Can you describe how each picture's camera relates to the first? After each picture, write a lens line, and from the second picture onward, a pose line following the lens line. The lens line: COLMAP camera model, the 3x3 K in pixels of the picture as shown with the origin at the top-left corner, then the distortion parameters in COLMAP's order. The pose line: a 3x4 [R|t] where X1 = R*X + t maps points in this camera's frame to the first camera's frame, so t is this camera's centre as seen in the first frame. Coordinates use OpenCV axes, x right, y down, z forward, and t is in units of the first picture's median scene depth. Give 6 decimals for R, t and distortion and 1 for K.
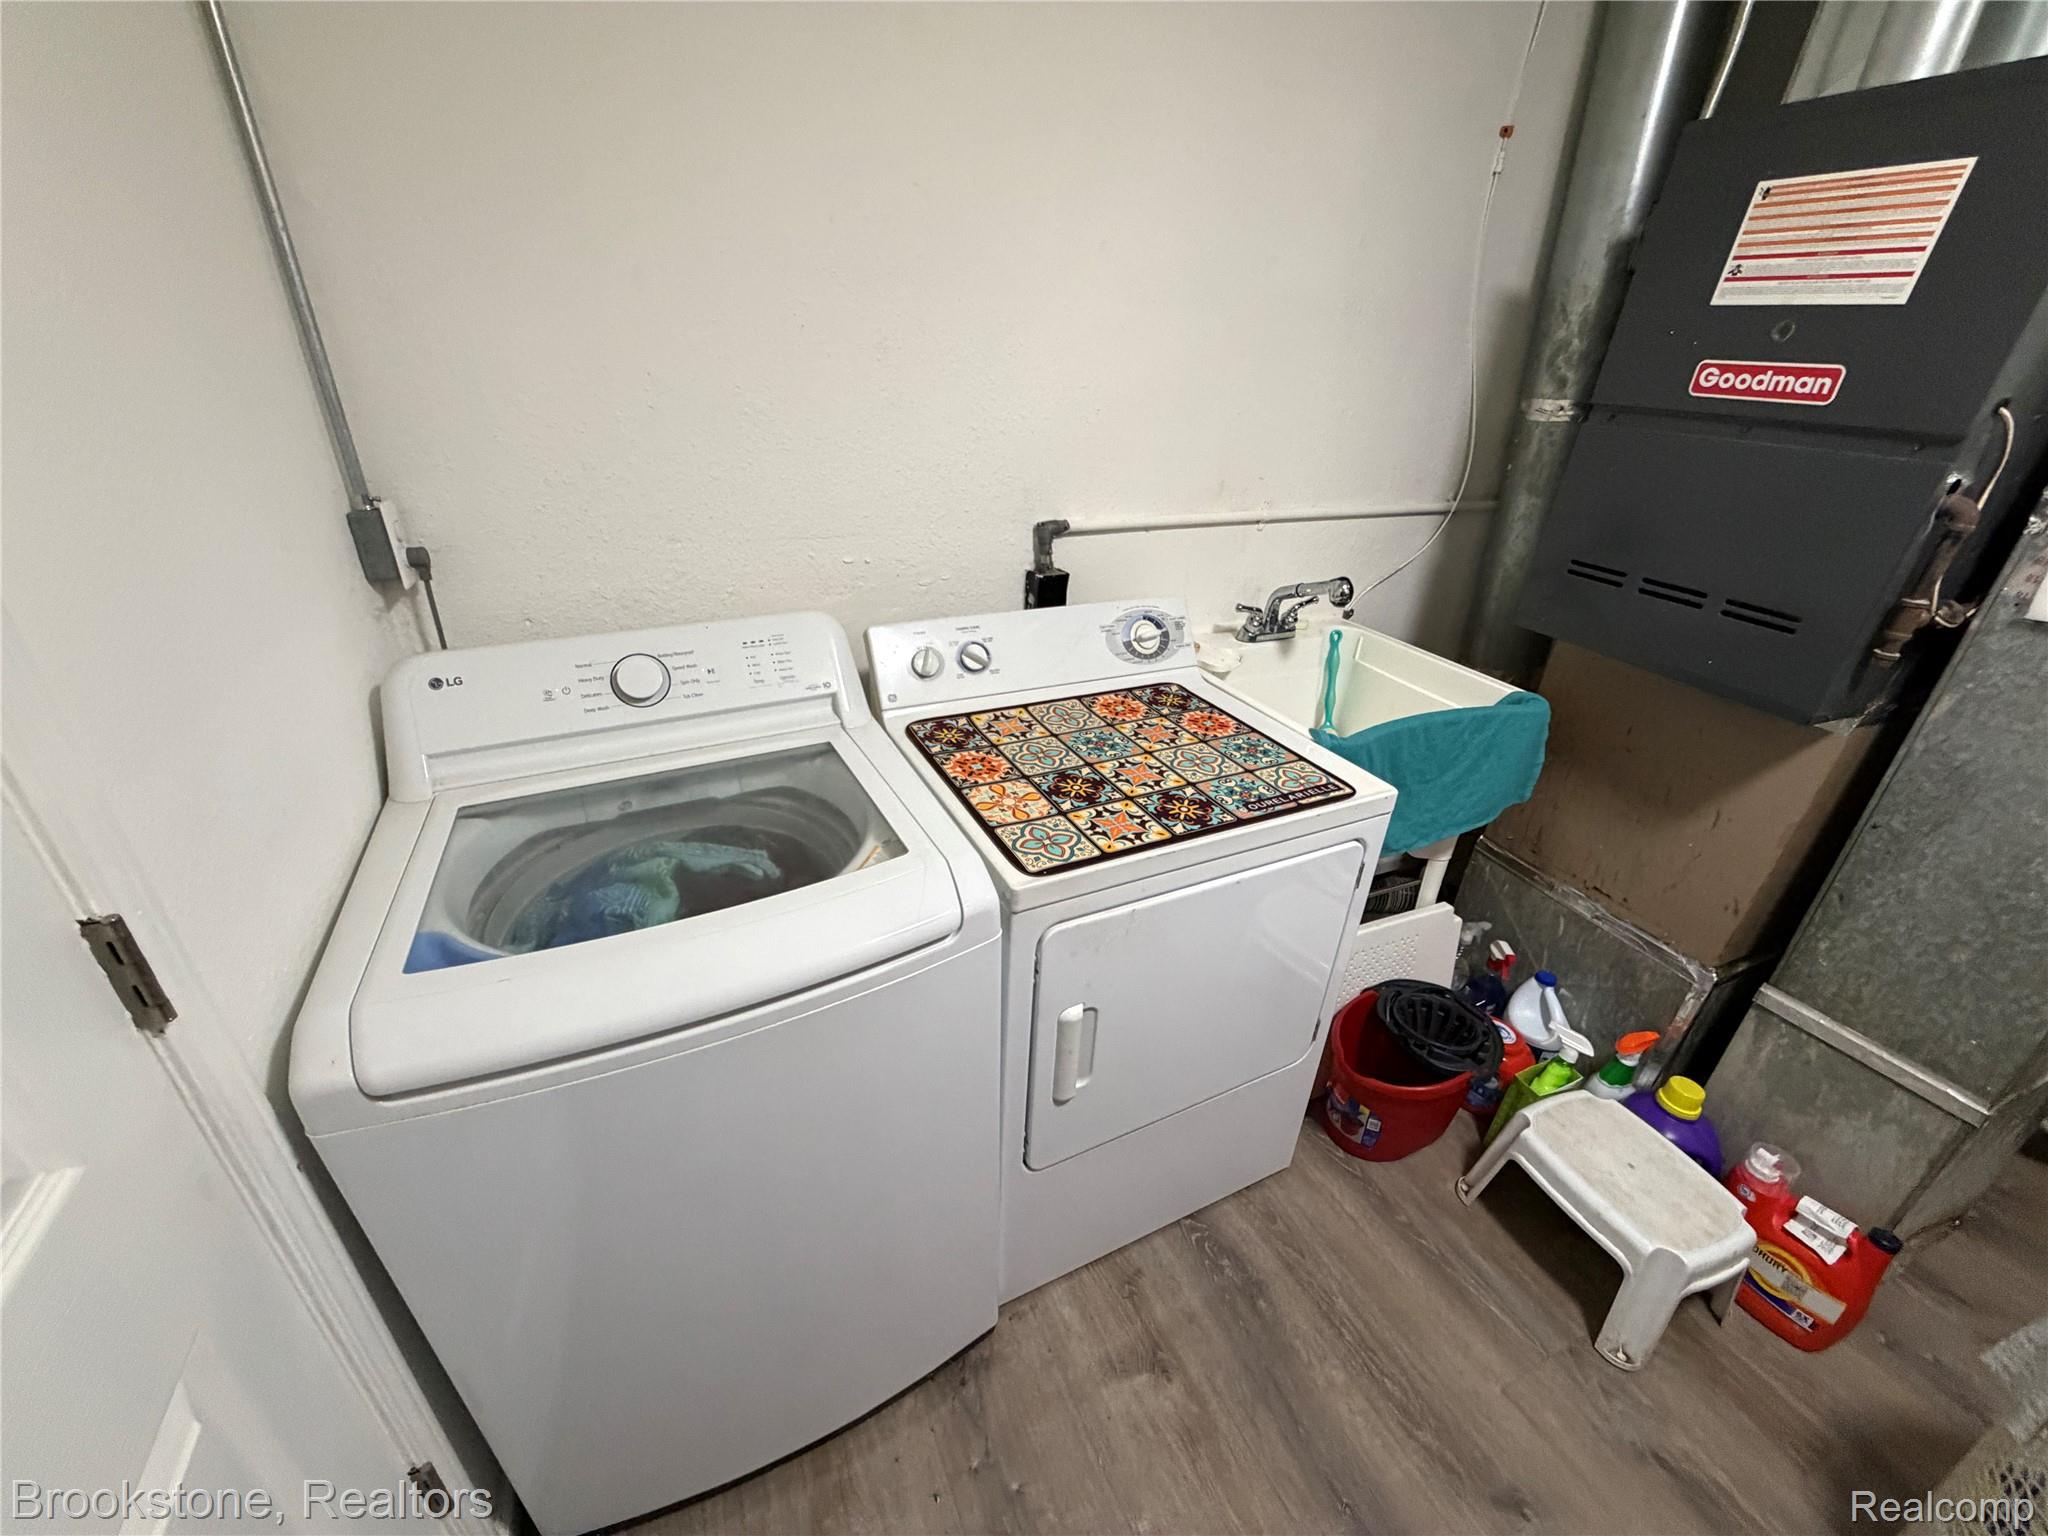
lens RADIAL K [[814.0, 0, 1017.5], [0, 814.0, 769.5], [0, 0, 1]] dist [-0.001472, 0.000501]
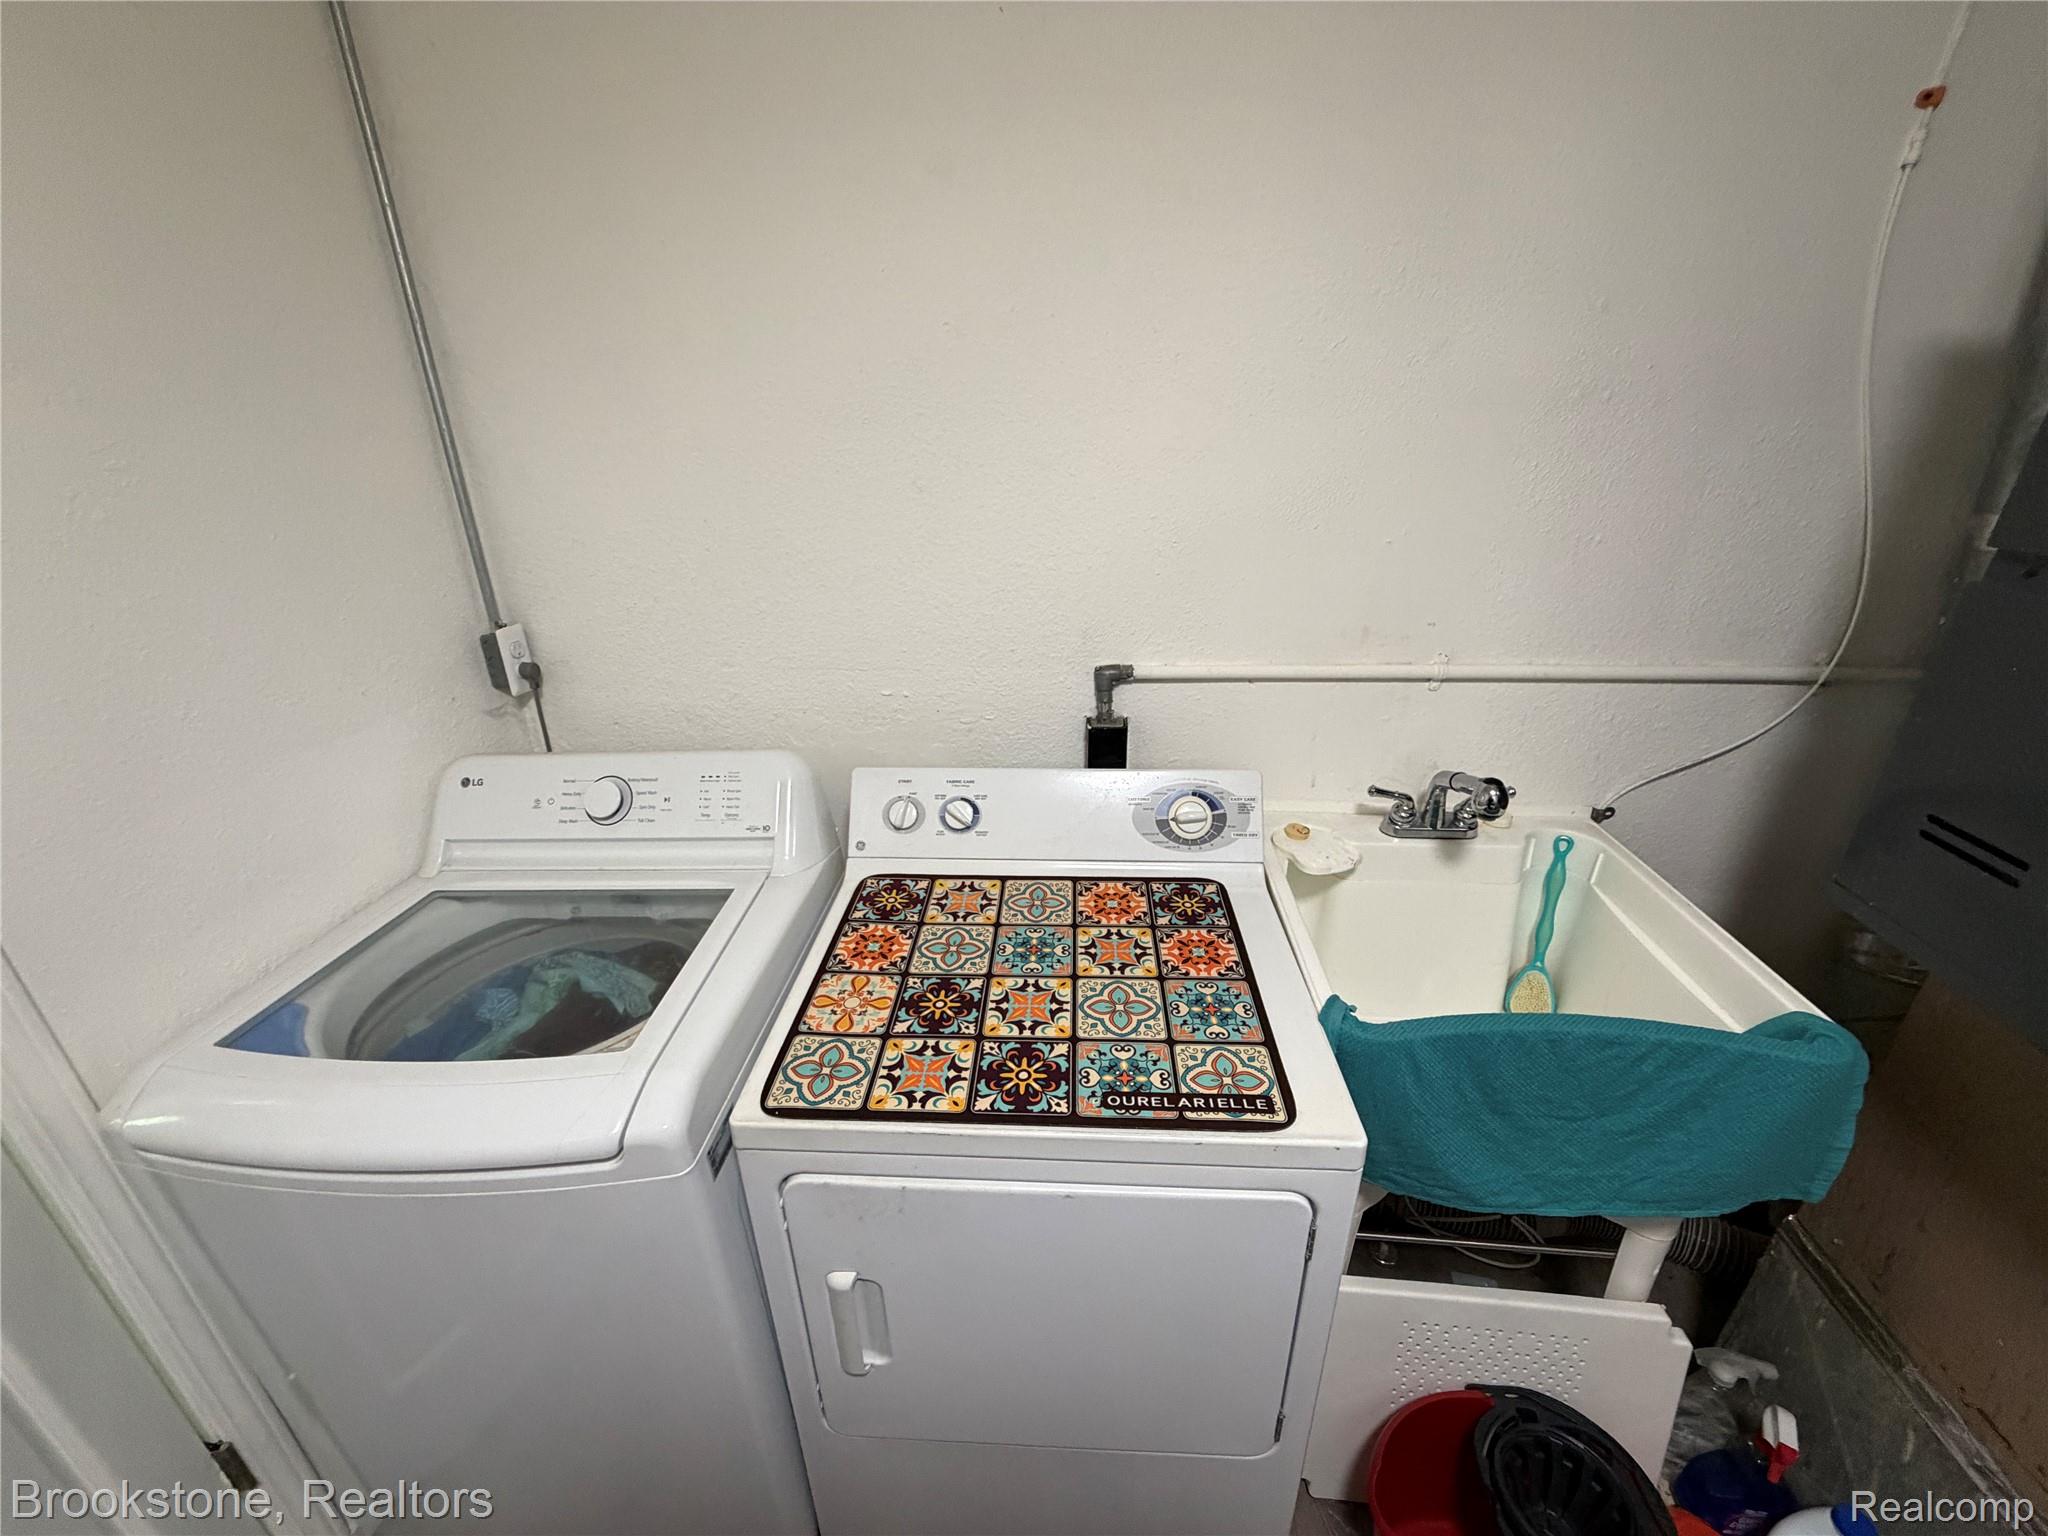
lens RADIAL K [[814.0, 0, 1017.5], [0, 814.0, 769.5], [0, 0, 1]] dist [-0.001472, 0.000501]
pose [[0.868297, 0.142353, -0.475181, 0.428660], [-0.175663, 0.984102, -0.026175, -0.176456], [0.463900, 0.106199, 0.879499, 0.230861]]
